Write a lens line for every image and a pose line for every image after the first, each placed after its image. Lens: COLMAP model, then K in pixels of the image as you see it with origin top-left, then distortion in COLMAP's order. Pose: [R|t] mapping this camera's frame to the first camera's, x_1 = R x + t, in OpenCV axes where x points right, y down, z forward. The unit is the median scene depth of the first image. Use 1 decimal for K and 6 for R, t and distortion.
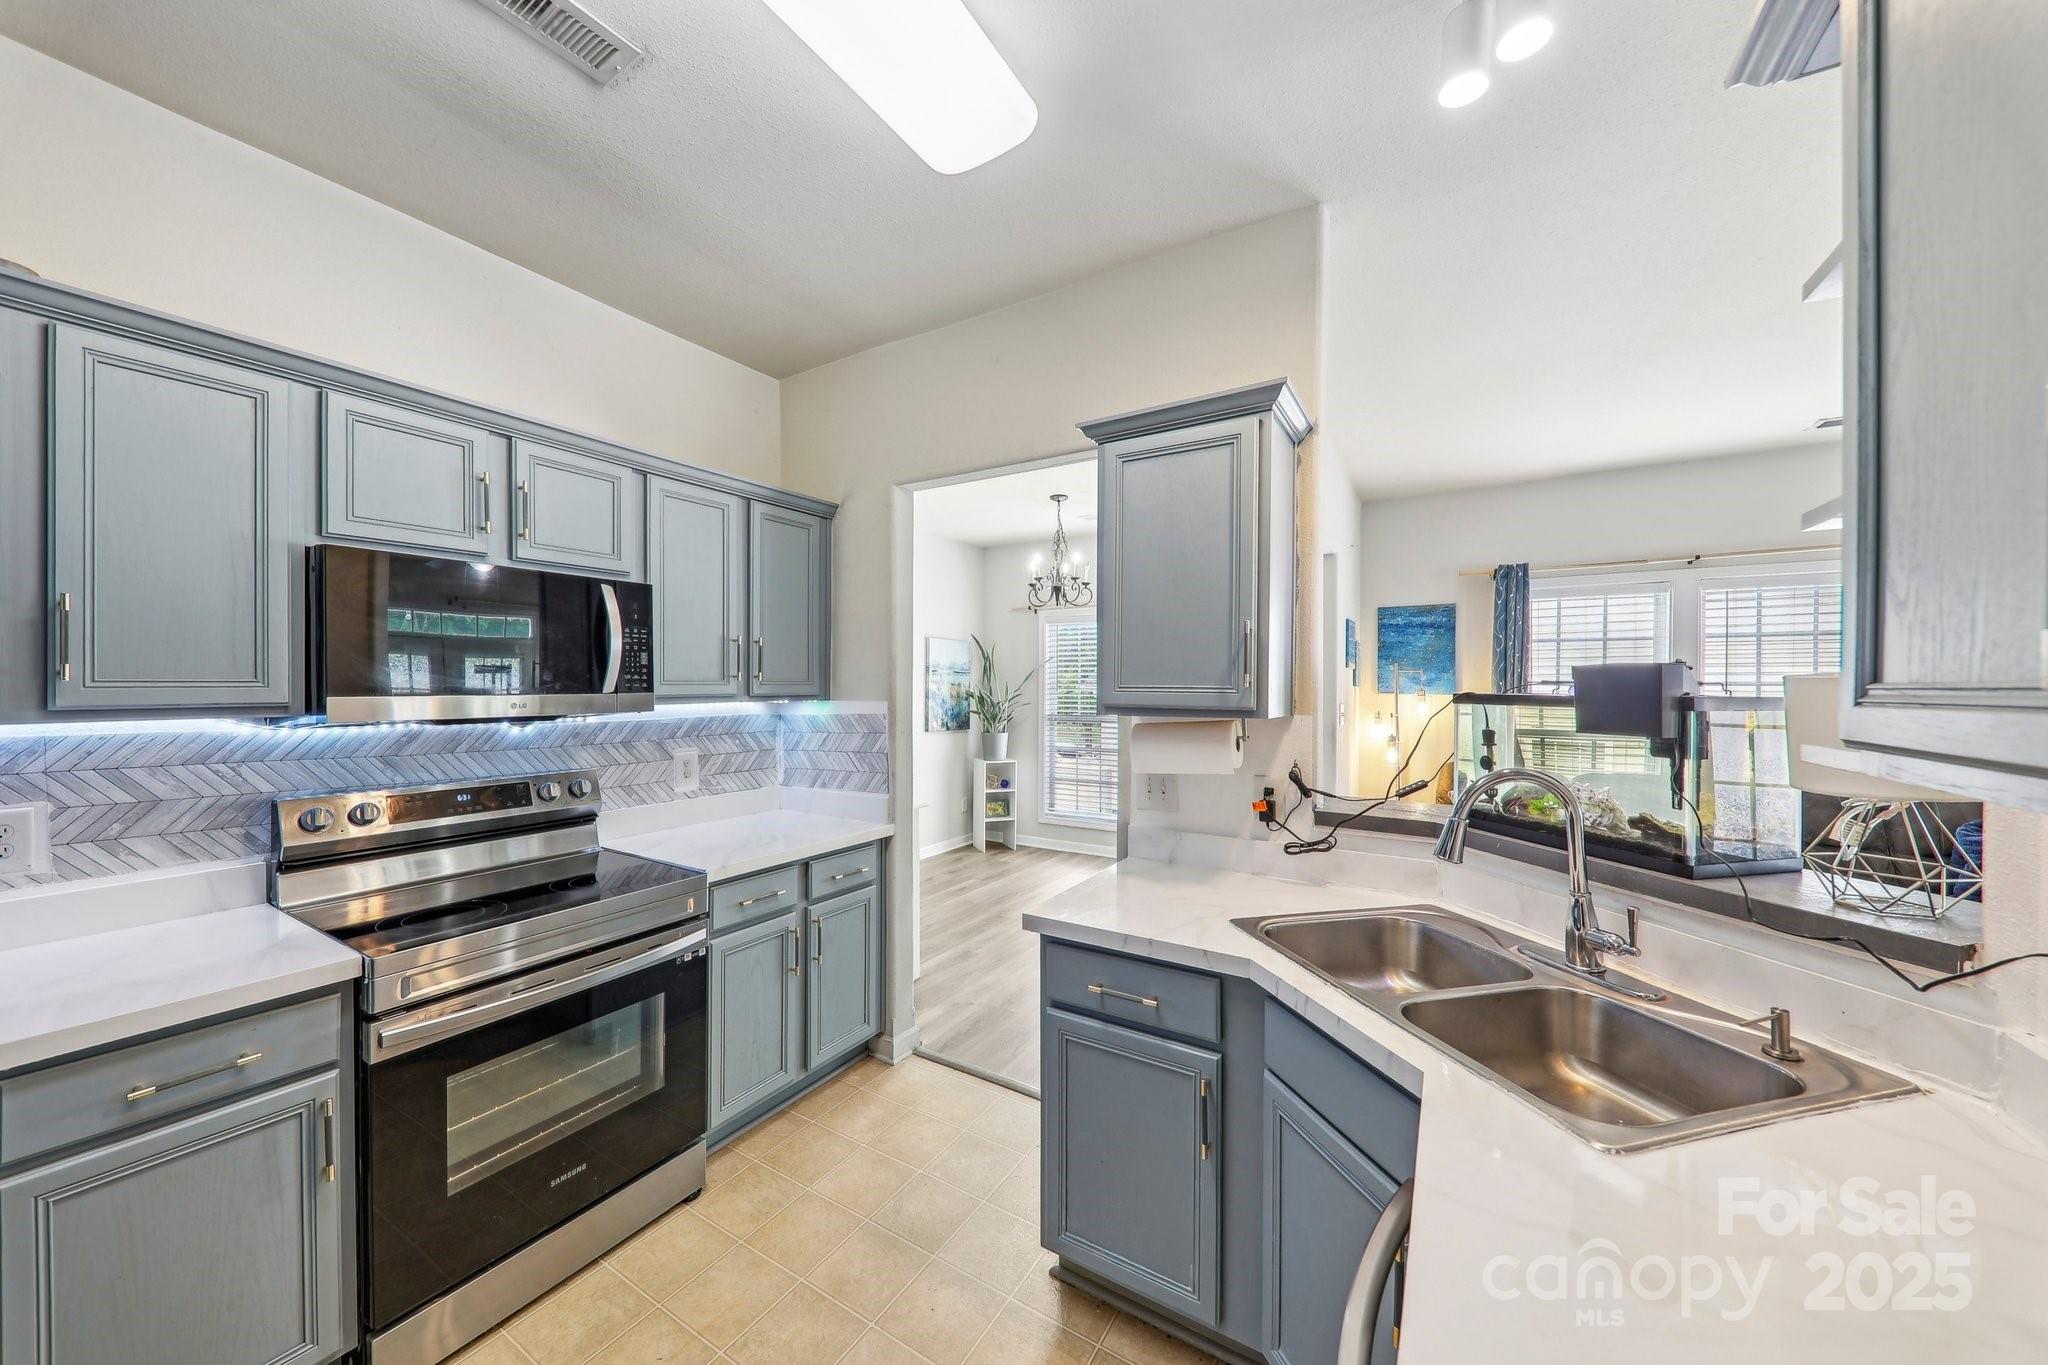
lens RADIAL K [[718.3, 0, 1003.5], [0, 718.3, 685.5], [0, 0, 1]] dist [0.000846, -0.000037]
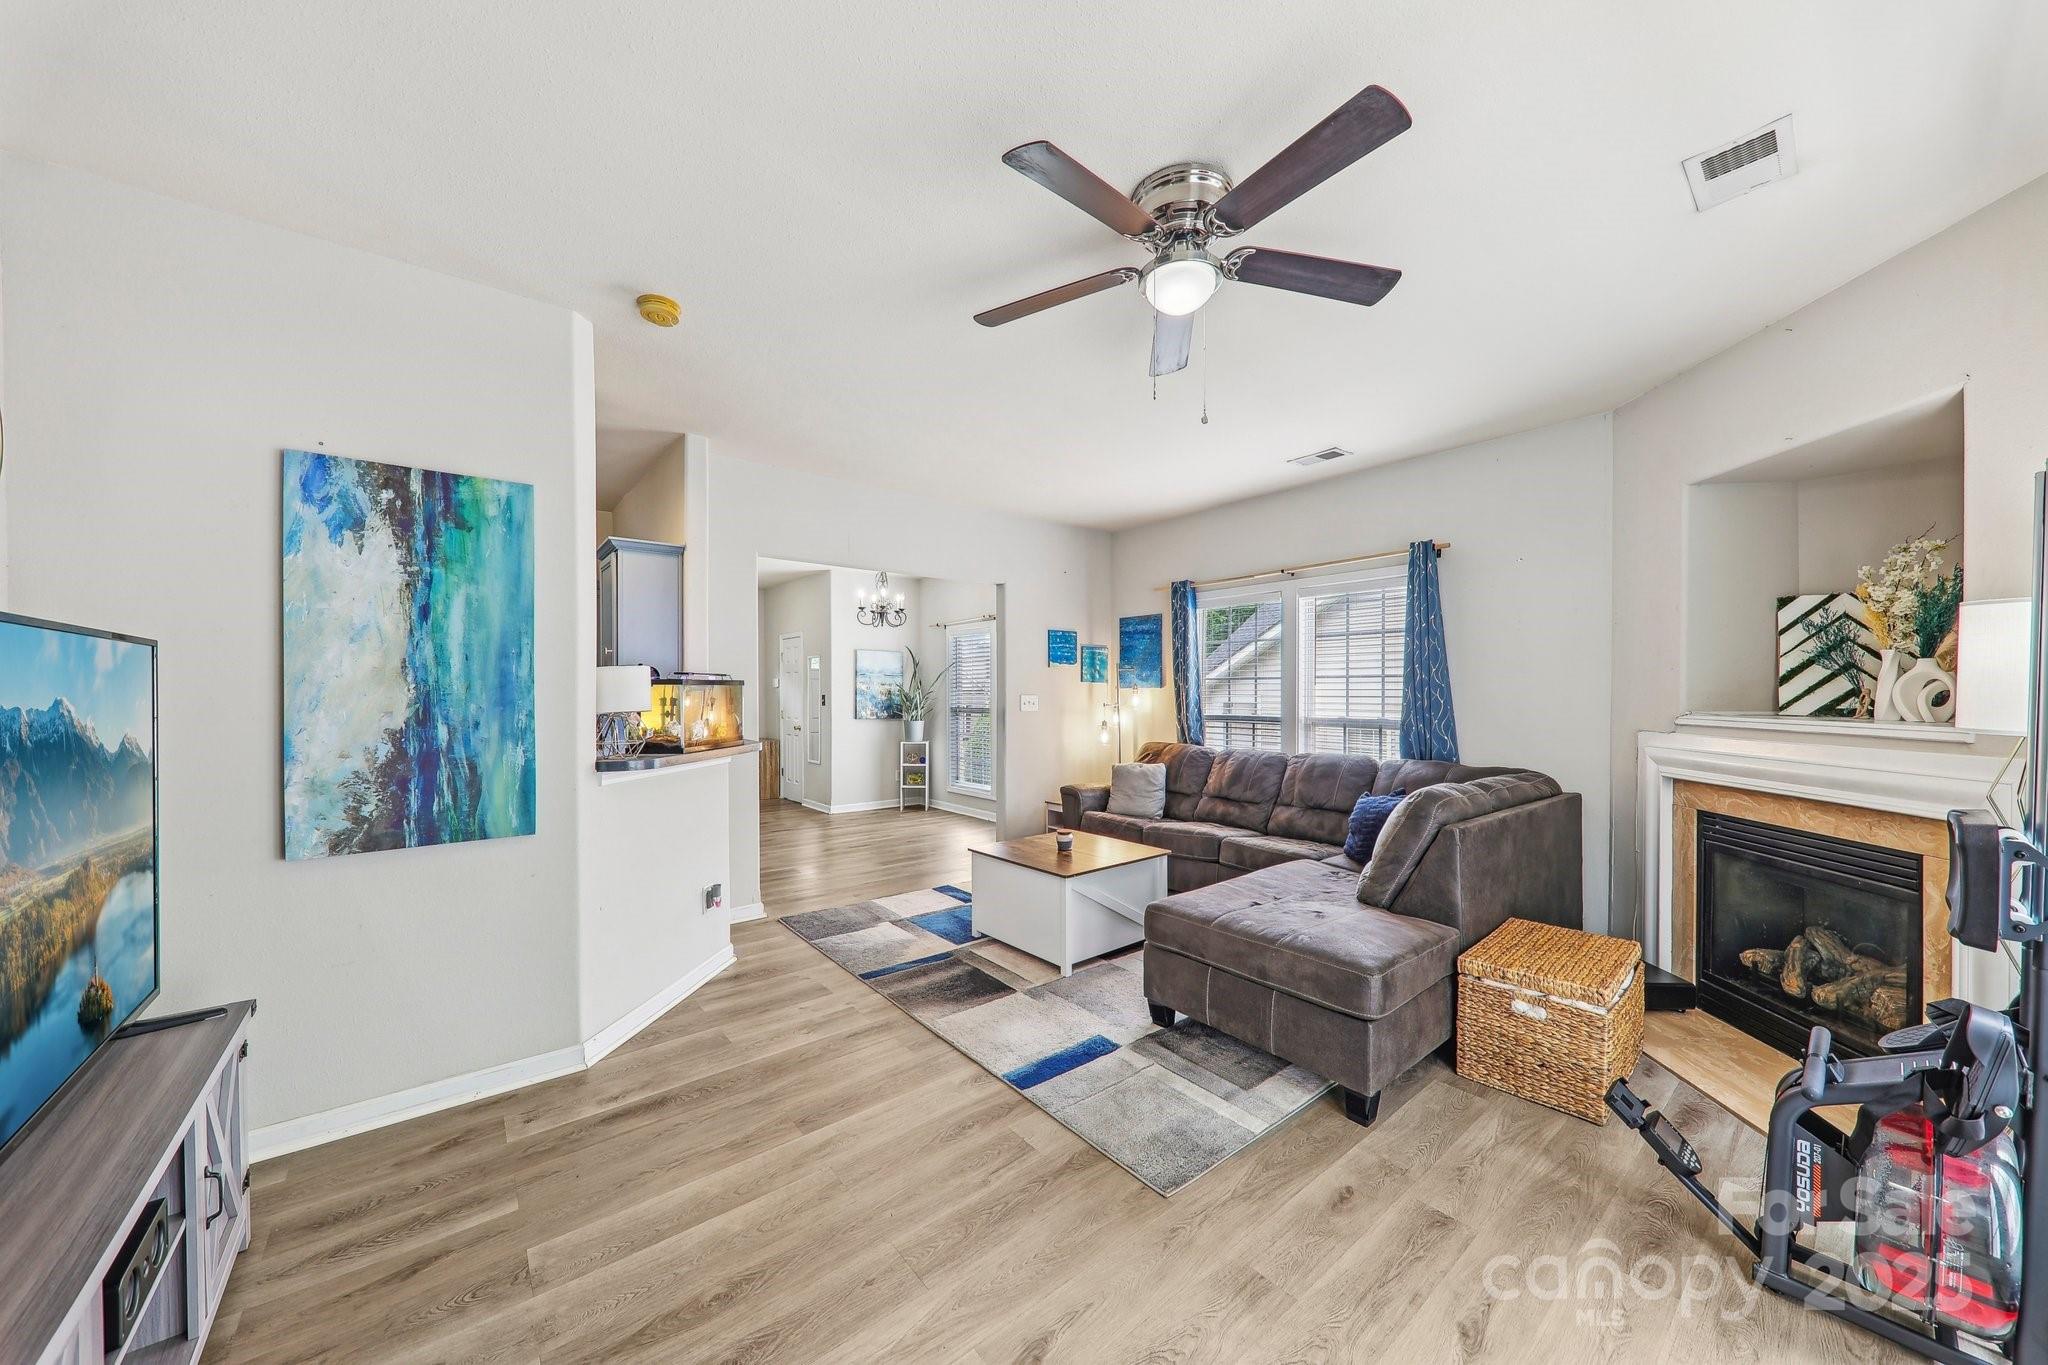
lens RADIAL K [[707.6, 0, 1021.3], [0, 707.6, 685.8], [0, 0, 1]] dist [0.011782, -0.005868]
pose [[0.947027, -0.009029, -0.321027, 1.365713], [0.006634, 0.999941, -0.008555, 0.031010], [0.321085, 0.005972, 0.947031, -0.387369]]
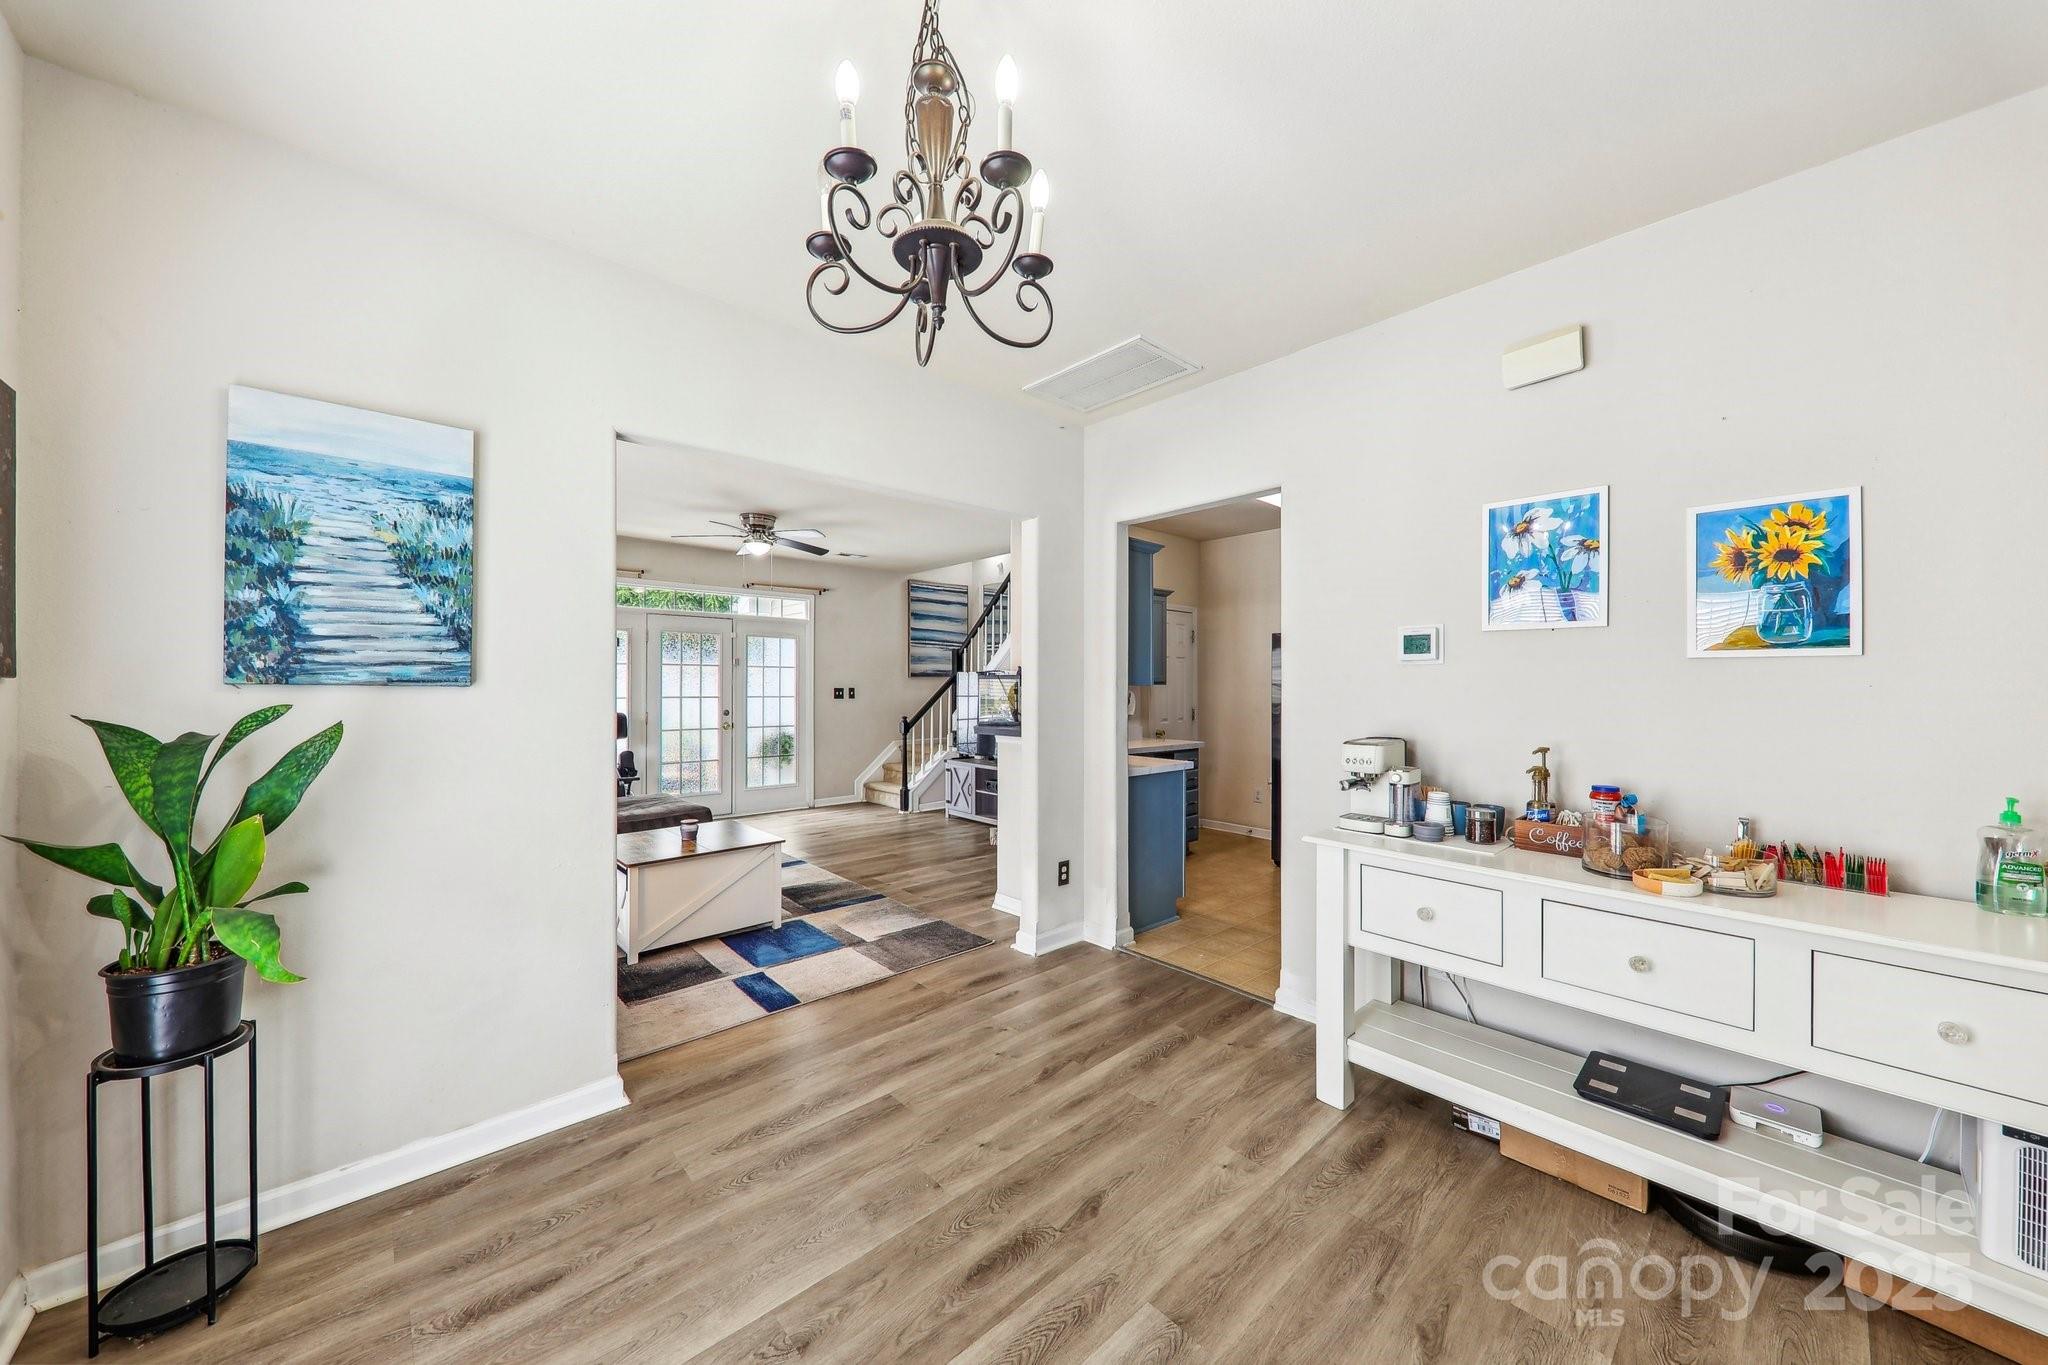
lens RADIAL K [[707.6, 0, 1021.3], [0, 707.6, 685.8], [0, 0, 1]] dist [0.011782, -0.005868]
pose [[-0.963507, -0.005972, 0.267616, -0.036309], [-0.005671, 0.999982, 0.001896, 0.028666], [-0.267623, 0.000309, -0.963524, 2.181006]]
